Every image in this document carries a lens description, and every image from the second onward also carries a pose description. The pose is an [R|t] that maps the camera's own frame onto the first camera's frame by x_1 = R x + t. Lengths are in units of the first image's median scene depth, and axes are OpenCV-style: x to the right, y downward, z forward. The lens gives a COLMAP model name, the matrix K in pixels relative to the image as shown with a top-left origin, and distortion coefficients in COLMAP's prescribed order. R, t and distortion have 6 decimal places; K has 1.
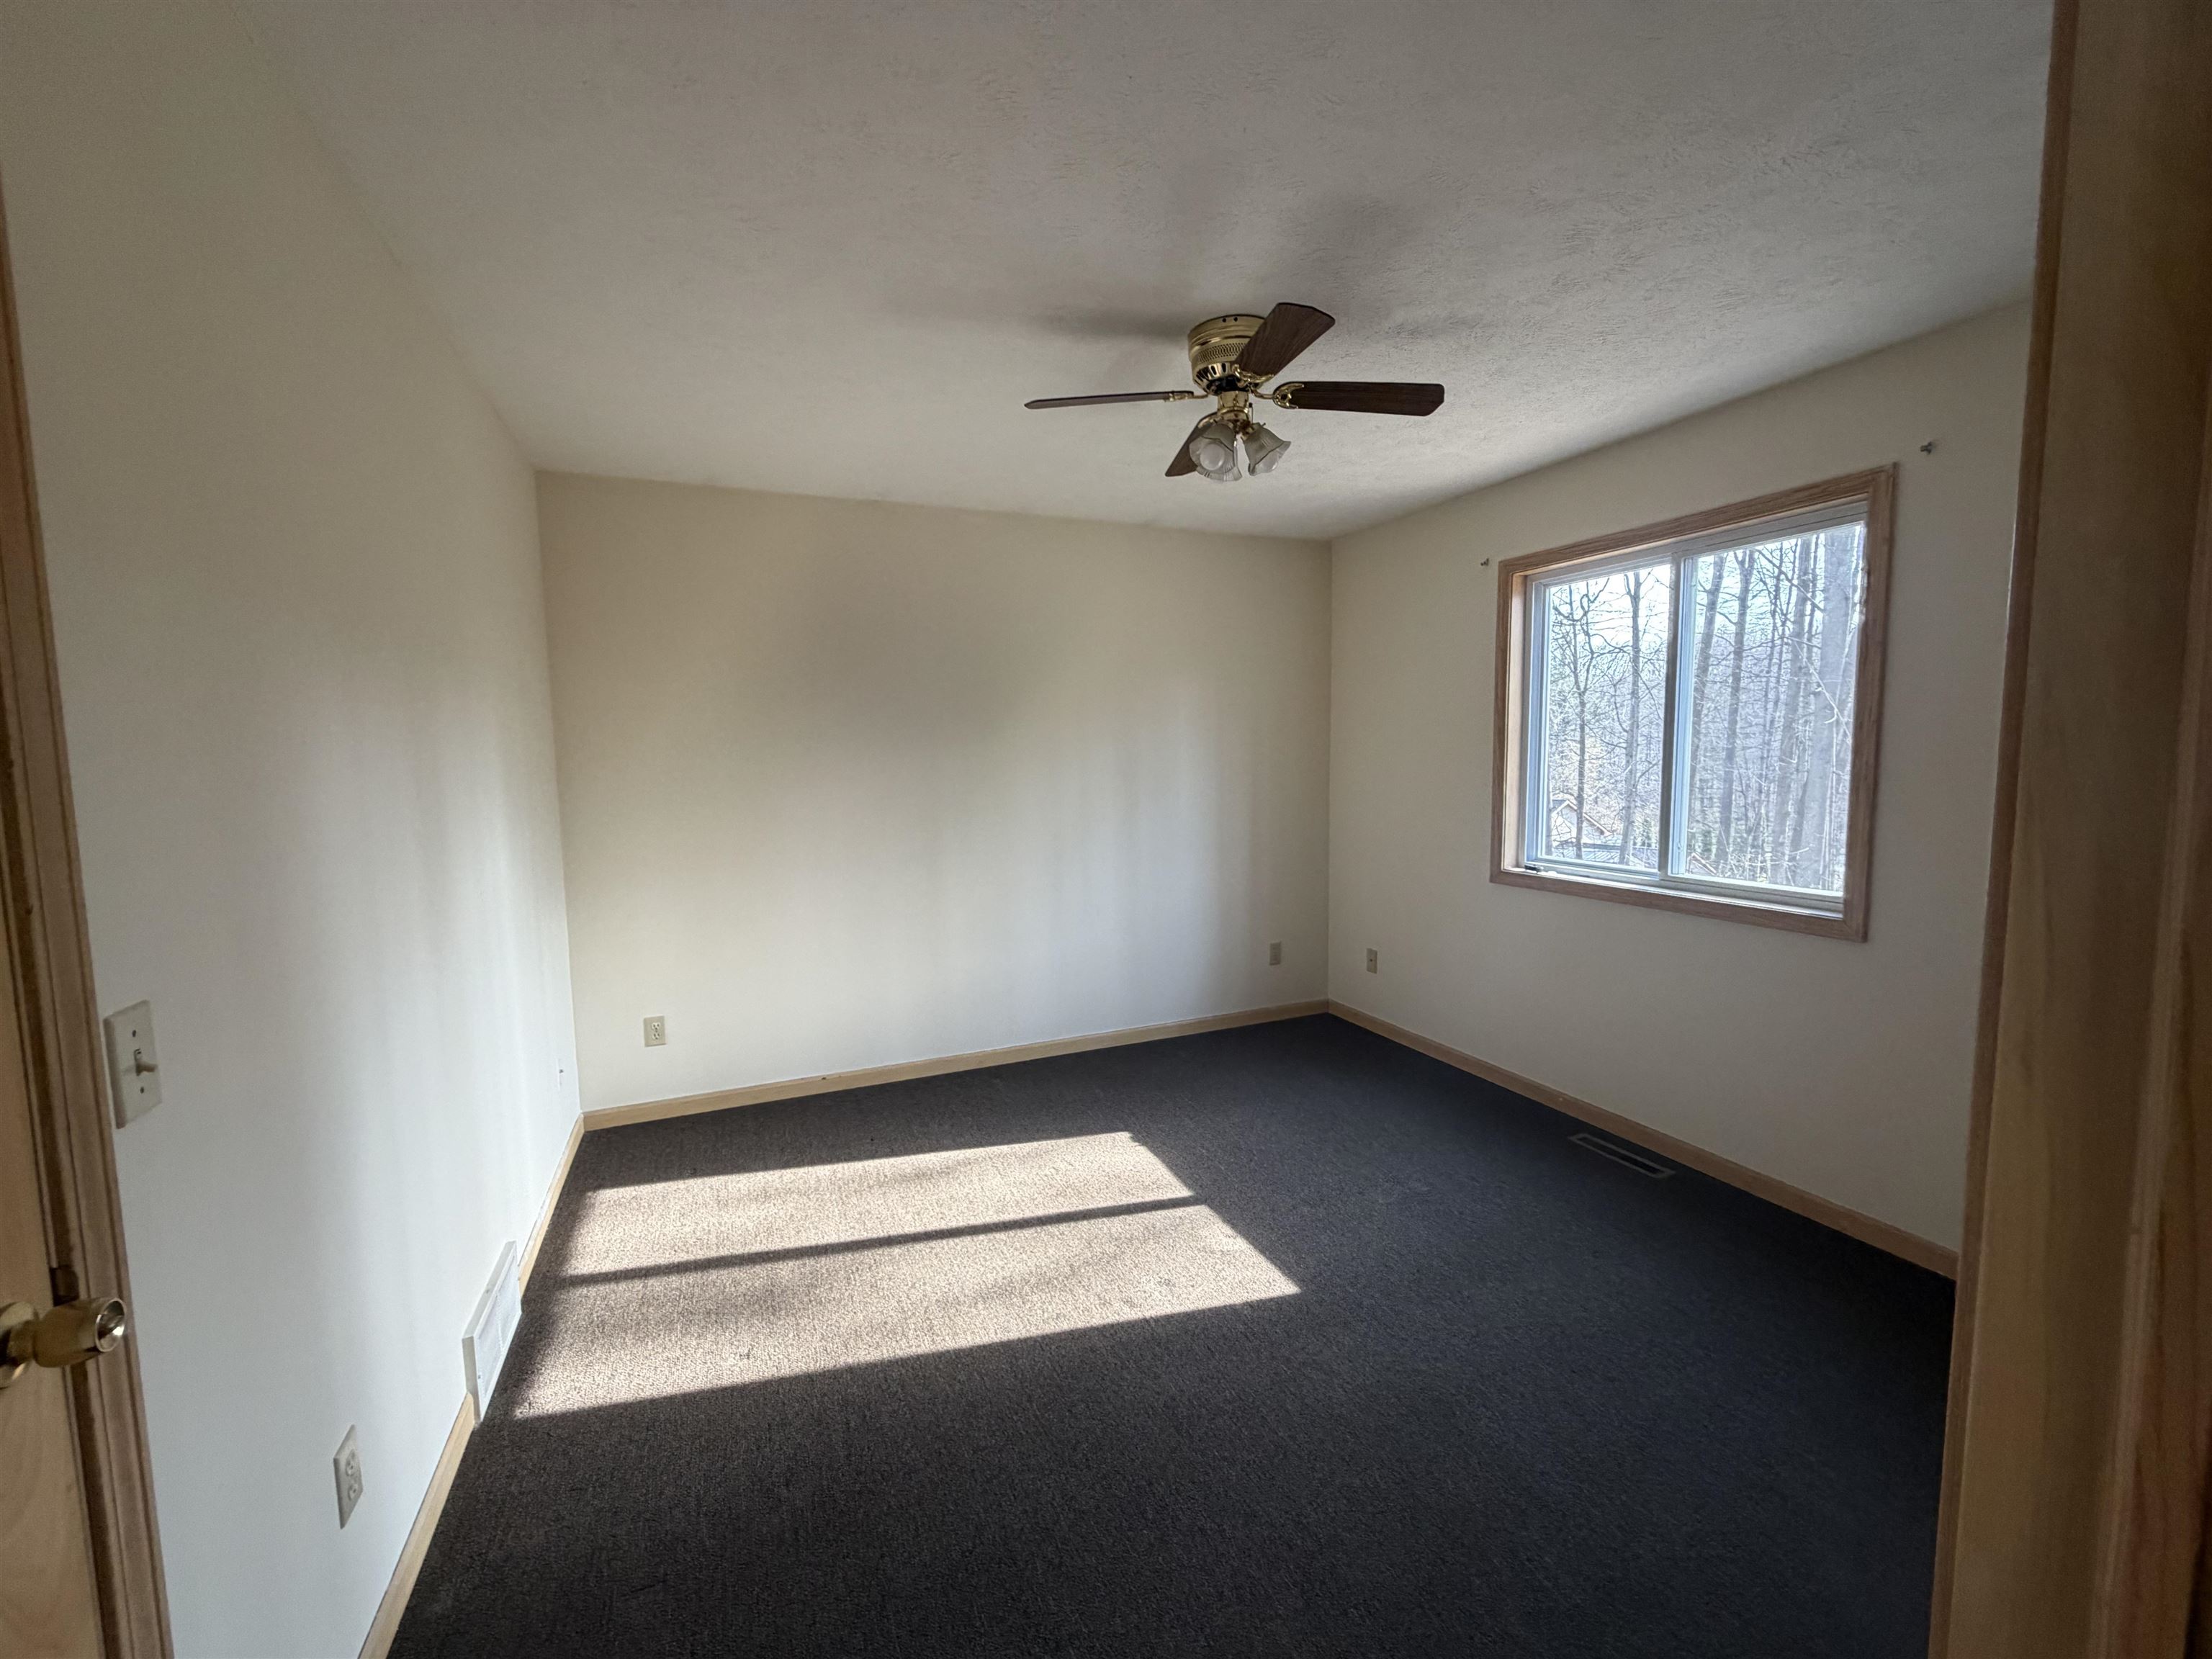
lens RADIAL K [[881.8, 0, 1103.7], [0, 881.8, 831.5], [0, 0, 1]] dist [0.001115, 0.000445]
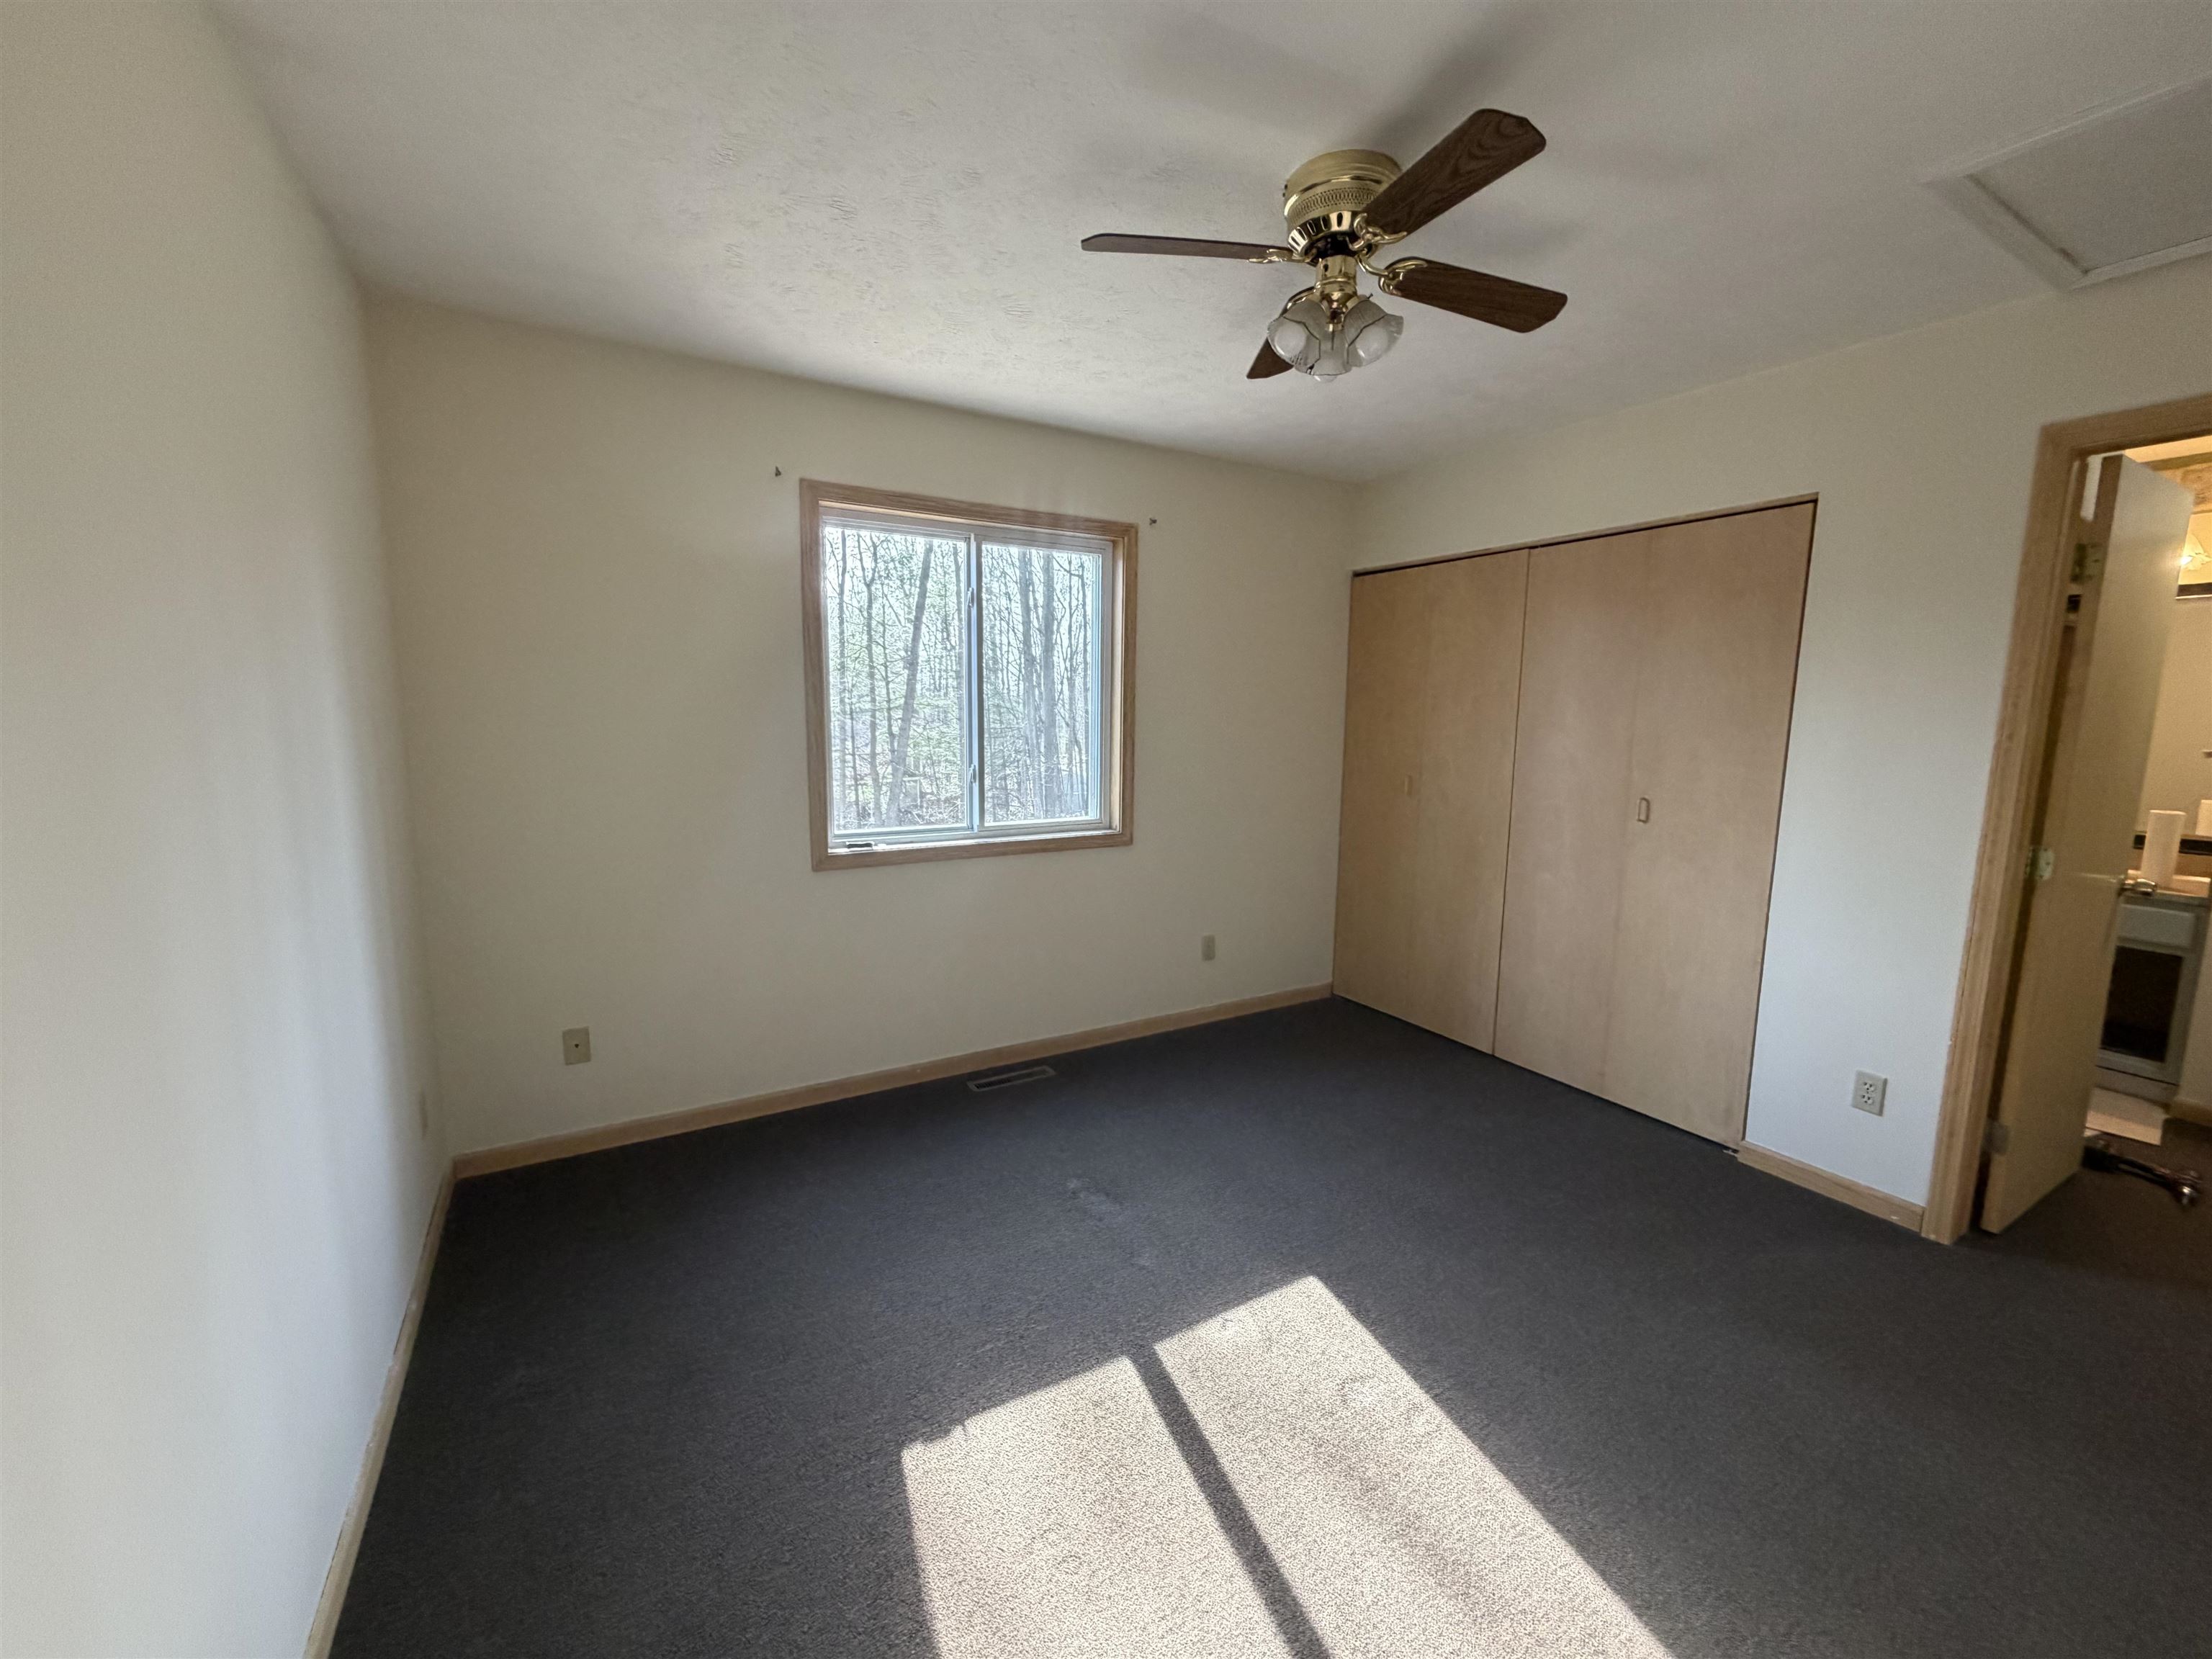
lens RADIAL K [[881.8, 0, 1103.7], [0, 881.8, 831.5], [0, 0, 1]] dist [0.001115, 0.000445]
pose [[-0.119212, -0.135767, 0.983542, -0.480469], [0.078155, 0.986250, 0.145614, -0.094918], [-0.989788, 0.094228, -0.106962, 0.958224]]
